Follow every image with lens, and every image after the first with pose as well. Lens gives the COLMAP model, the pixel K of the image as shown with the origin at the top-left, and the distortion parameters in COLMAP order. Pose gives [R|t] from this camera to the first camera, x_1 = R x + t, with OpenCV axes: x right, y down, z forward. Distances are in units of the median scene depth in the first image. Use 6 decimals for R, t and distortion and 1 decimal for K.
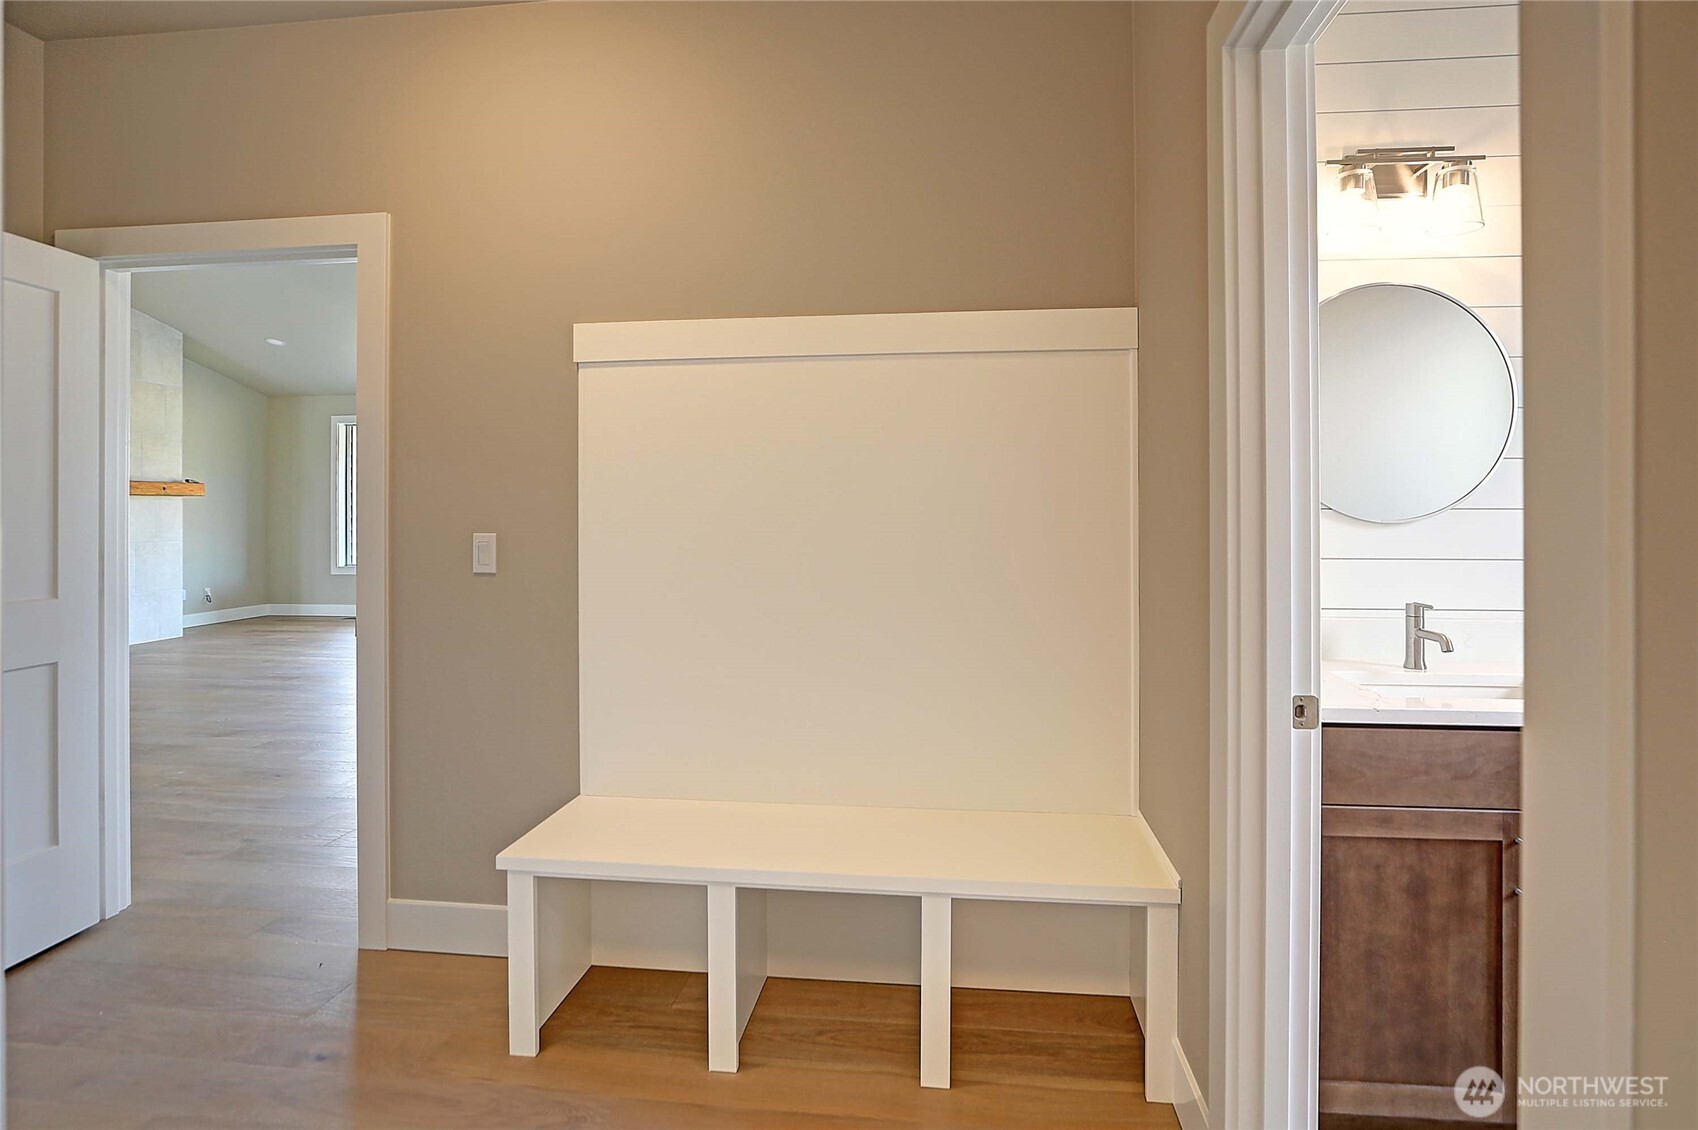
lens RADIAL K [[804.1, 0, 857.8], [0, 804.1, 523.2], [0, 0, 1]] dist [-0.020622, 0.006961]
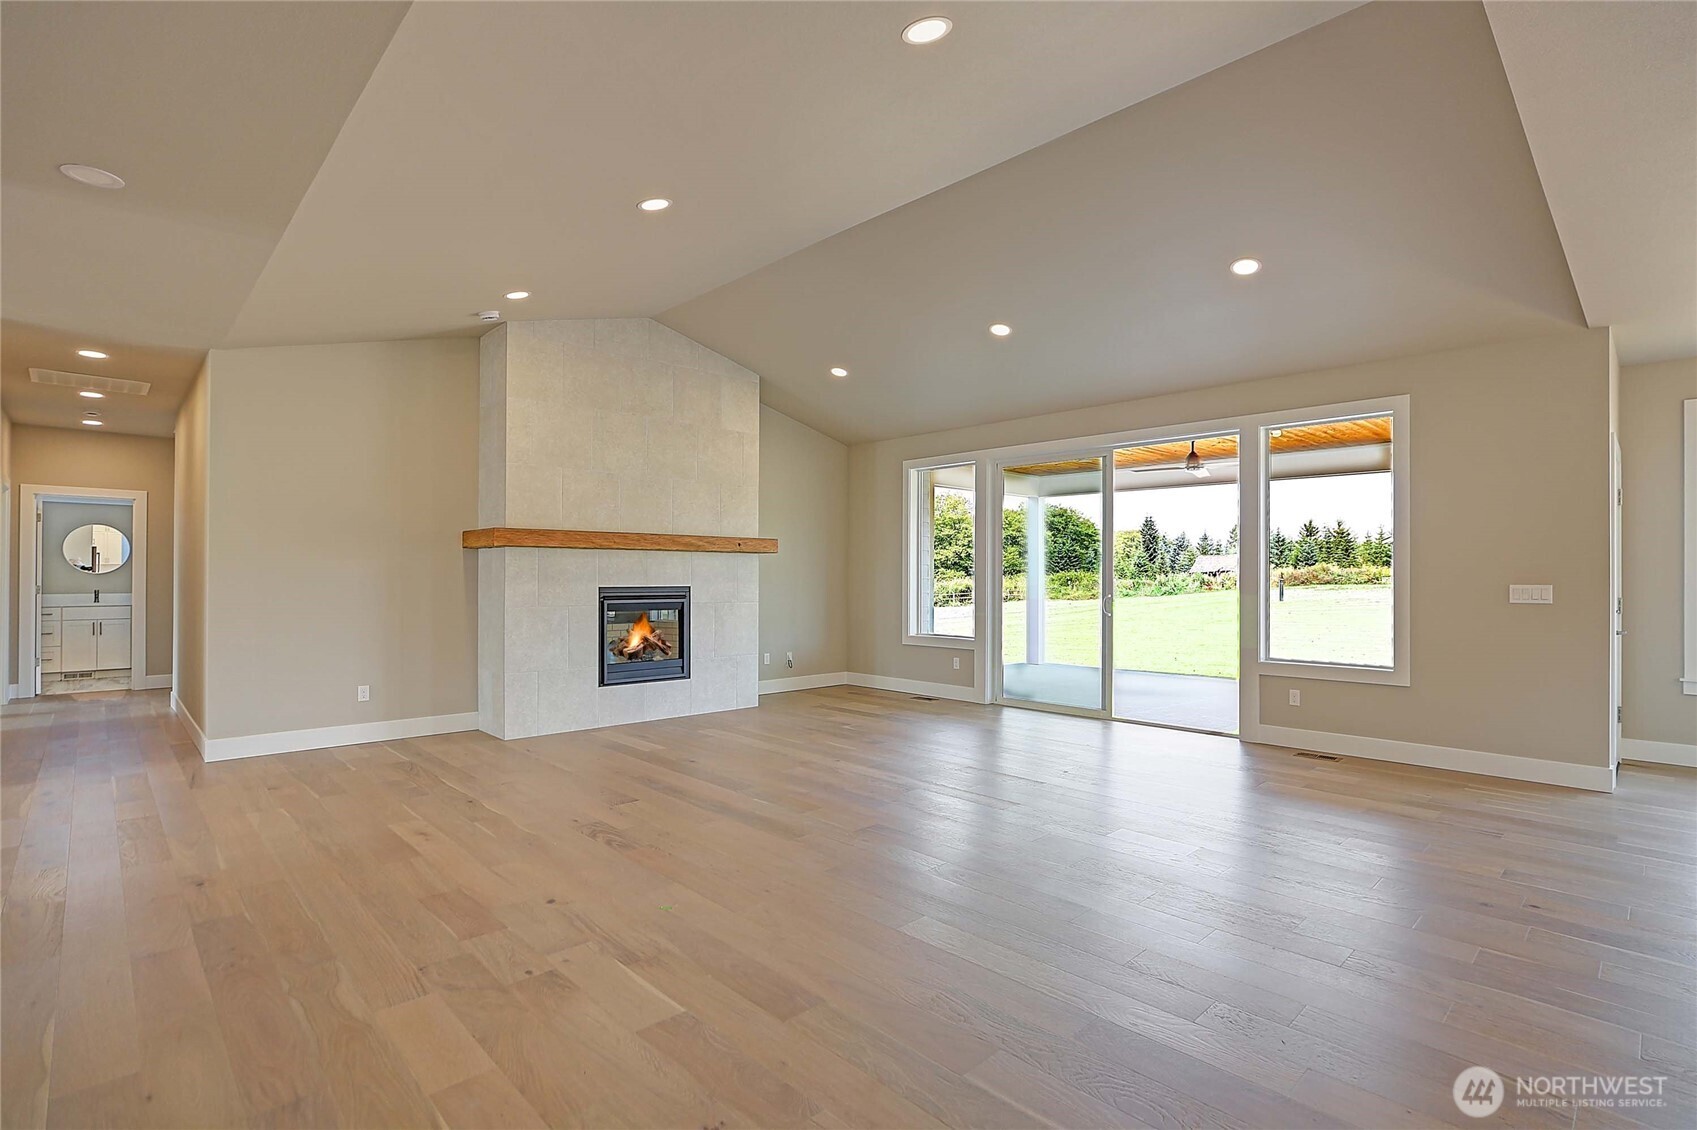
lens RADIAL K [[796.6, 0, 860.5], [0, 796.6, 581.8], [0, 0, 1]] dist [-0.037930, 0.016981]
pose [[0.766599, 0.009515, -0.642055, -0.166808], [-0.013623, 0.999906, -0.001447, -0.001754], [0.641981, 0.009856, 0.766657, 0.369881]]
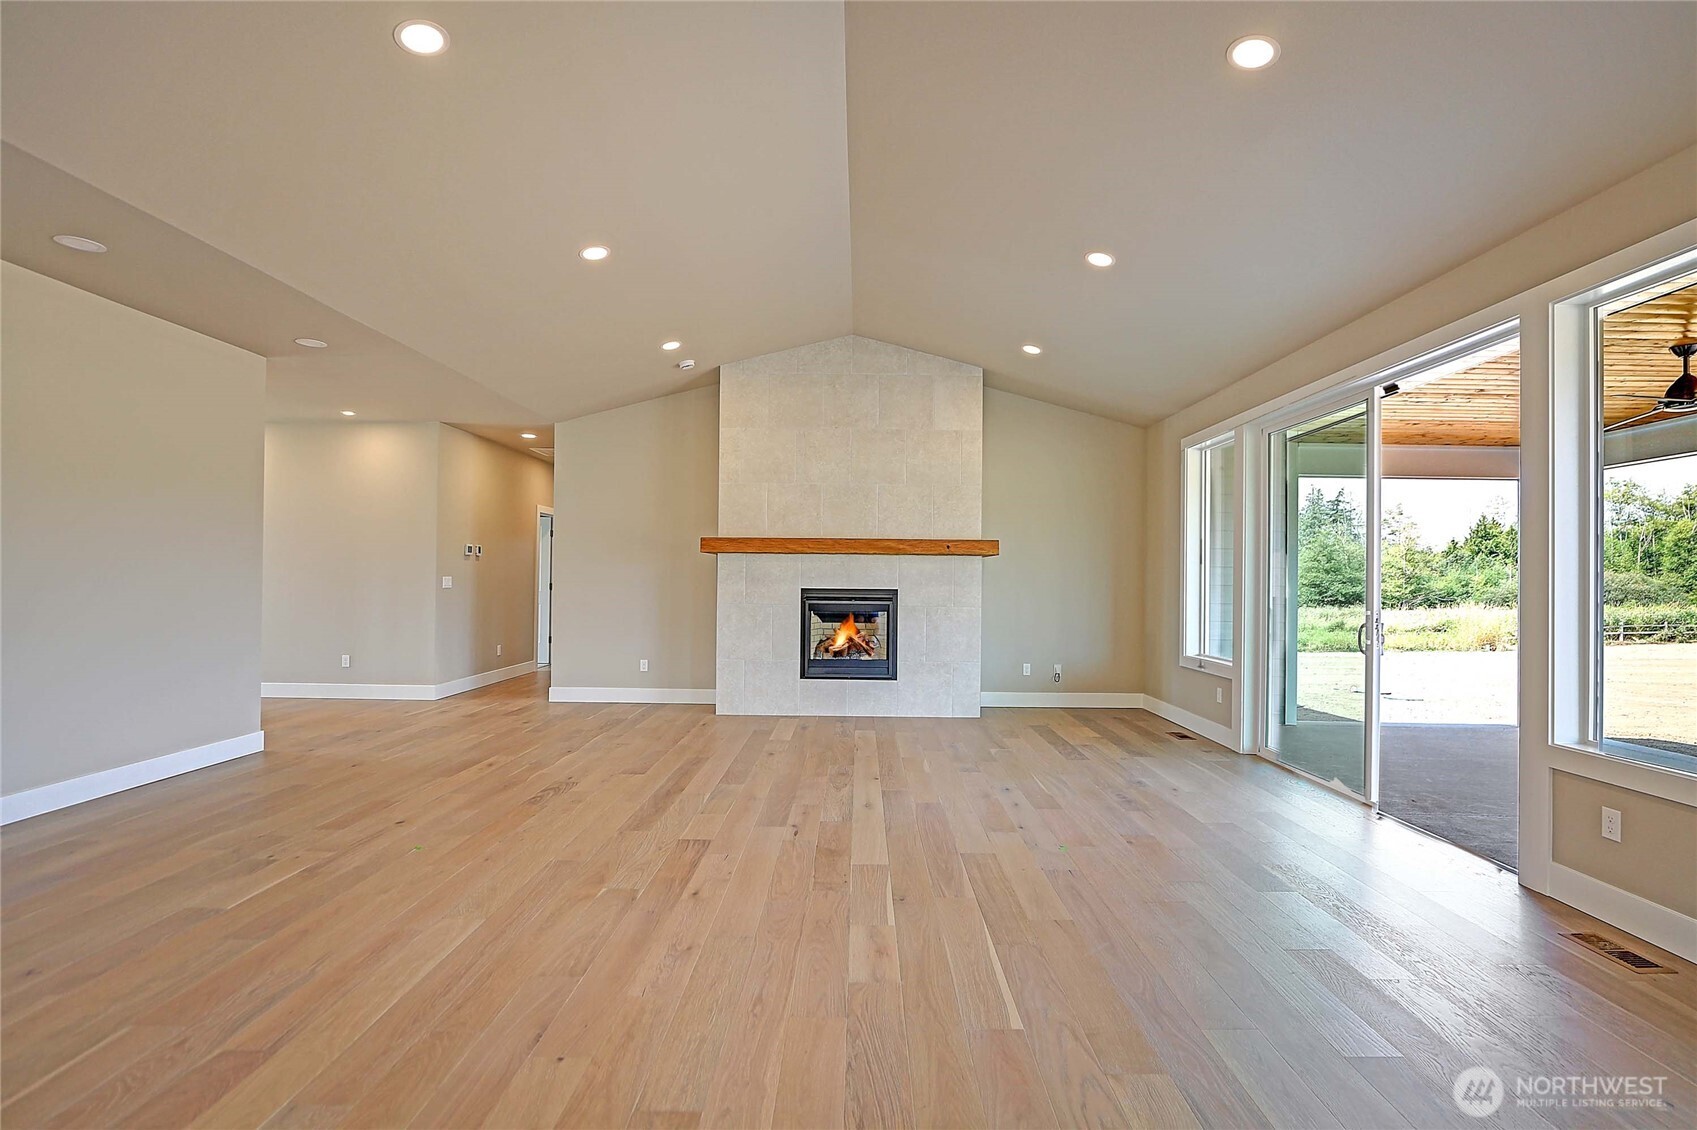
lens RADIAL K [[769.2, 0, 858.7], [0, 769.2, 577.5], [0, 0, 1]] dist [-0.035445, 0.009936]
pose [[0.110523, -0.003806, -0.993866, -0.028860], [-0.023634, 0.999700, -0.006456, -0.002183], [0.993593, 0.024202, 0.110400, 0.777766]]
